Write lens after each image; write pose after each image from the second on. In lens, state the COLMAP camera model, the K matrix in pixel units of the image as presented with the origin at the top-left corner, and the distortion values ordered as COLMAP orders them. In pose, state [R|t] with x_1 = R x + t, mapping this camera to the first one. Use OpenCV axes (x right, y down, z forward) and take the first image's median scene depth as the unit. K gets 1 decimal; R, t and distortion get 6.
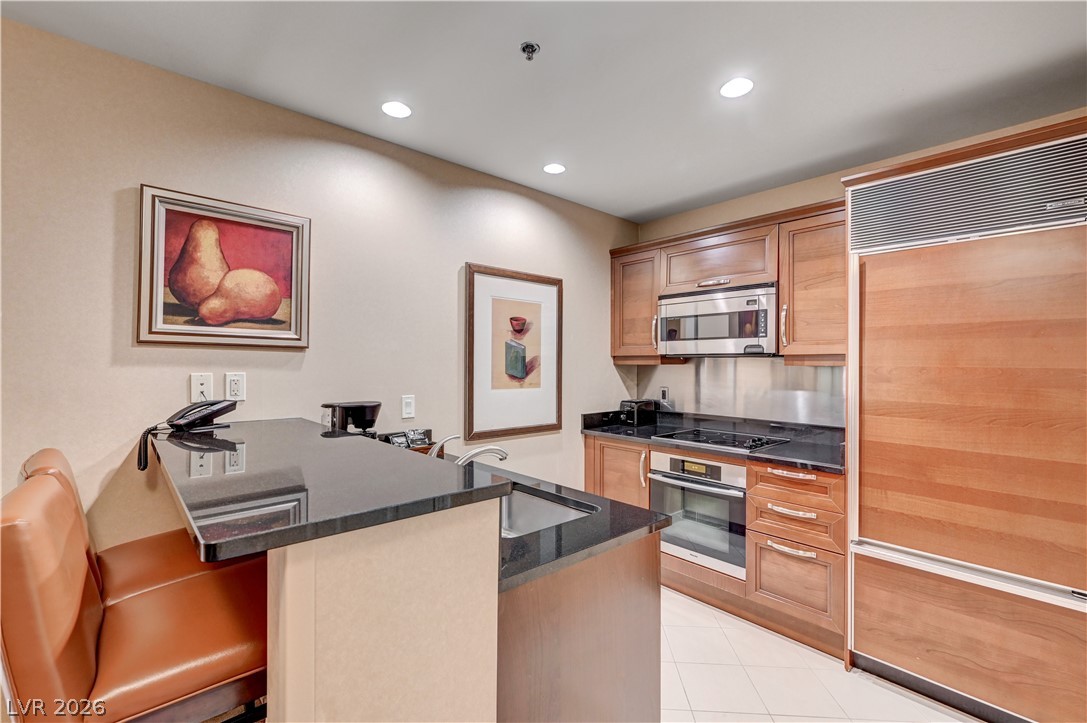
lens RADIAL K [[465.2, 0, 544.1], [0, 465.2, 362.4], [0, 0, 1]] dist [-0.000030, -0.000619]
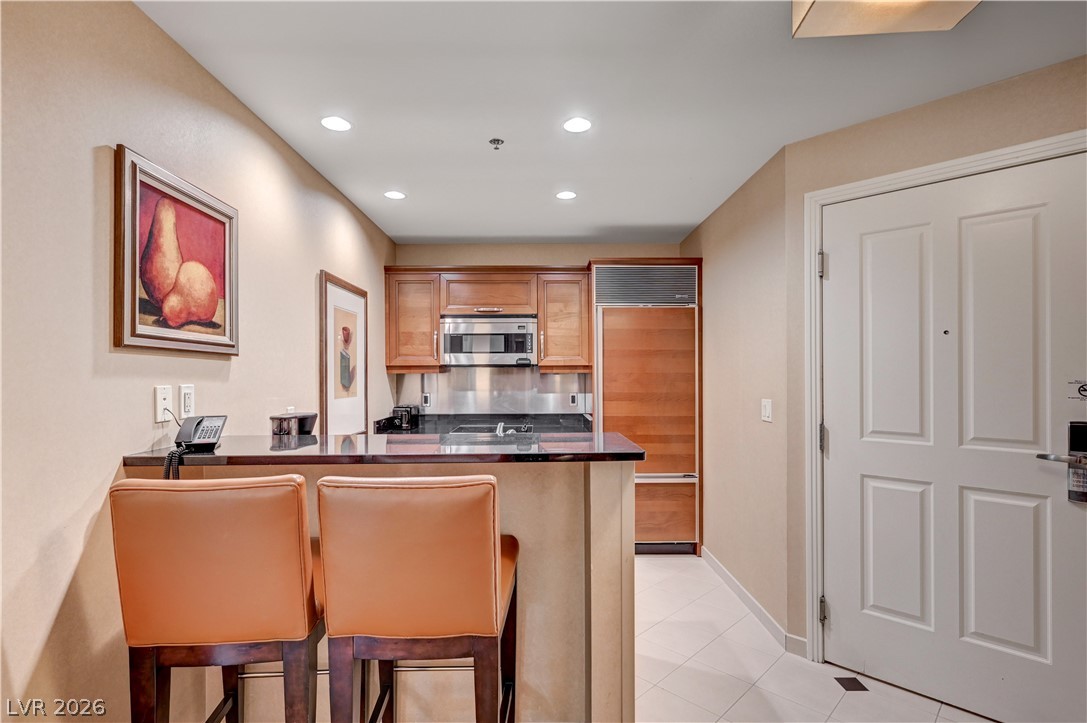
lens RADIAL K [[521.1, 0, 539.7], [0, 521.1, 371.3], [0, 0, 1]] dist [-0.011660, 0.001473]
pose [[0.664013, -0.004192, 0.747709, -0.790363], [0.006069, 0.999982, 0.000216, 0.001245], [-0.747696, 0.004394, 0.664026, -0.077460]]
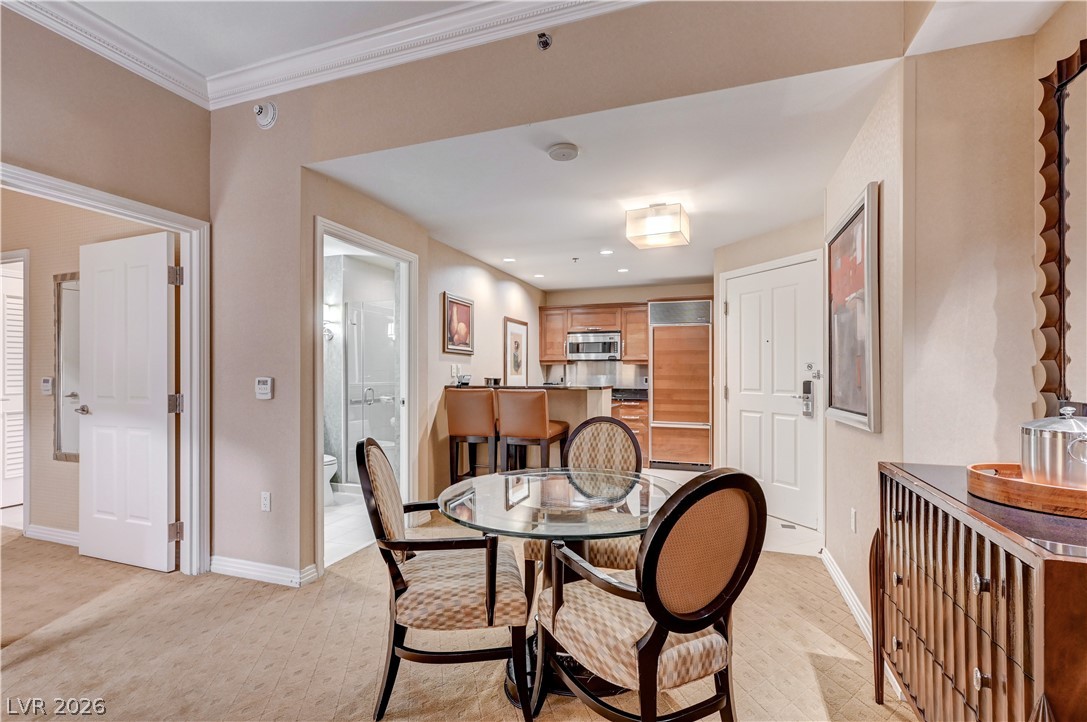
lens RADIAL K [[487.2, 0, 545.2], [0, 487.2, 371.8], [0, 0, 1]] dist [-0.000070, -0.000803]
pose [[0.876656, -0.002879, 0.481108, -1.268198], [0.002945, 0.999995, 0.000618, 0.050254], [-0.481108, 0.000875, 0.876661, -1.246772]]
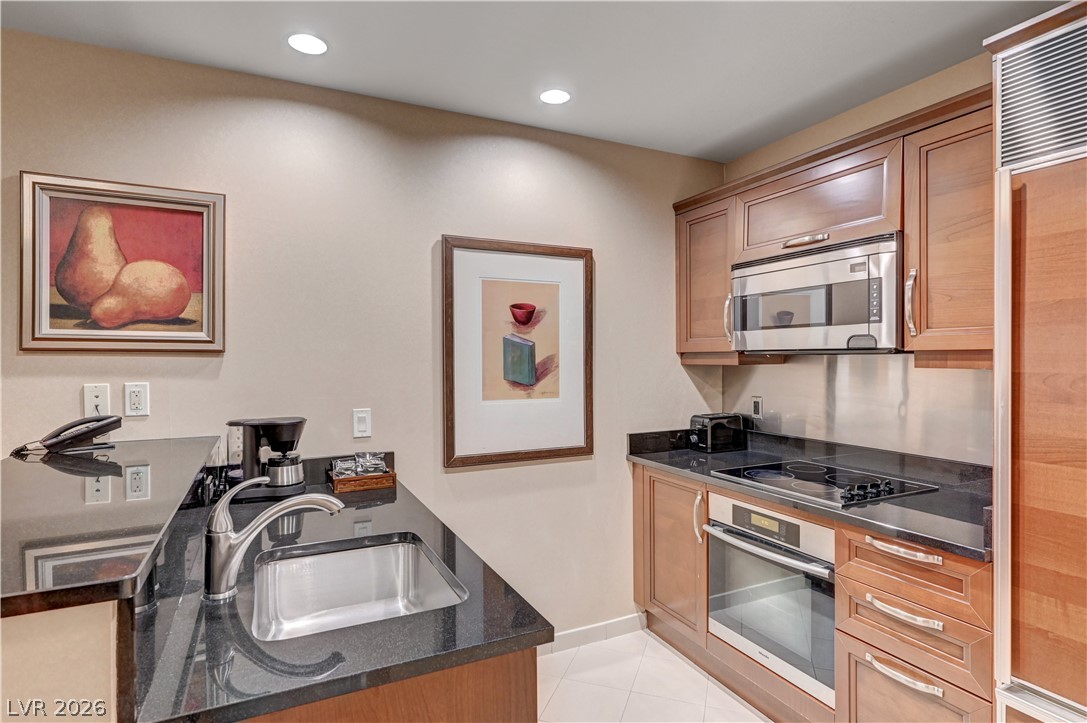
lens RADIAL K [[560.5, 0, 546.6], [0, 560.5, 362.1], [0, 0, 1]] dist [-0.002059, 0.002627]
pose [[0.962413, -0.007203, -0.271496, 0.286951], [0.010640, 0.999881, 0.011188, -0.016324], [0.271383, -0.013656, 0.962375, 0.180680]]
